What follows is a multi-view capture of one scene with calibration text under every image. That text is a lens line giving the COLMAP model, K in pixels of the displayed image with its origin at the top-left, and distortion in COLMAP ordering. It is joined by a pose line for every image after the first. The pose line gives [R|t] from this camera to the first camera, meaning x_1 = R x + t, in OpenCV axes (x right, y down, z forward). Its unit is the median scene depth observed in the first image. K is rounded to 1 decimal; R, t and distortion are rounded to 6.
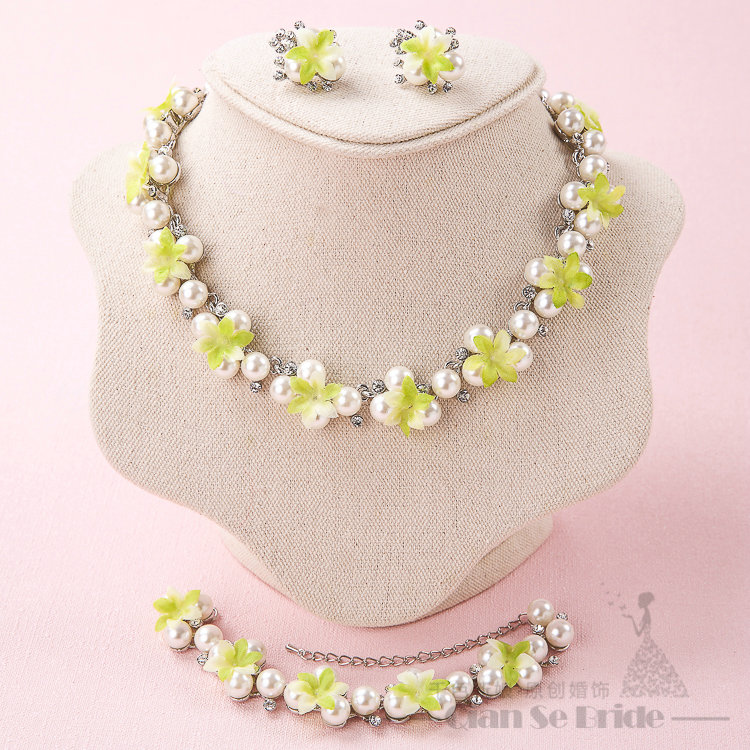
lens RADIAL K [[2502.0, 0, 392.6], [0, 2502.0, 354.6], [0, 0, 1]] dist [-0.005079, 0.000000]
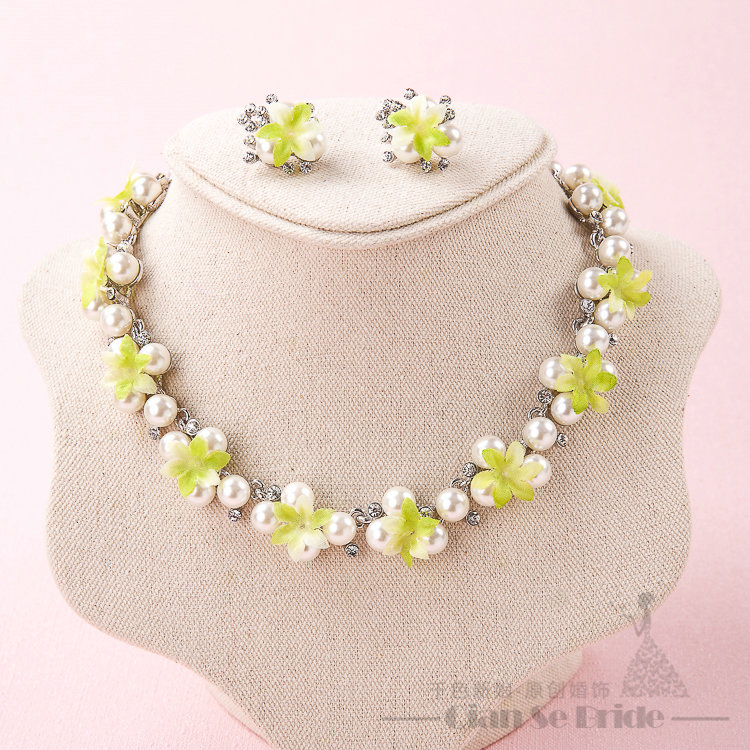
lens RADIAL K [[2502.0, 0, 400.2], [0, 2502.0, 412.6], [0, 0, 1]] dist [-0.005079, 0.000000]
pose [[0.999382, -0.031171, -0.016239, 0.018253], [0.031172, 0.999514, -0.000181, -0.020725], [0.016237, -0.000325, 0.999868, 0.128361]]
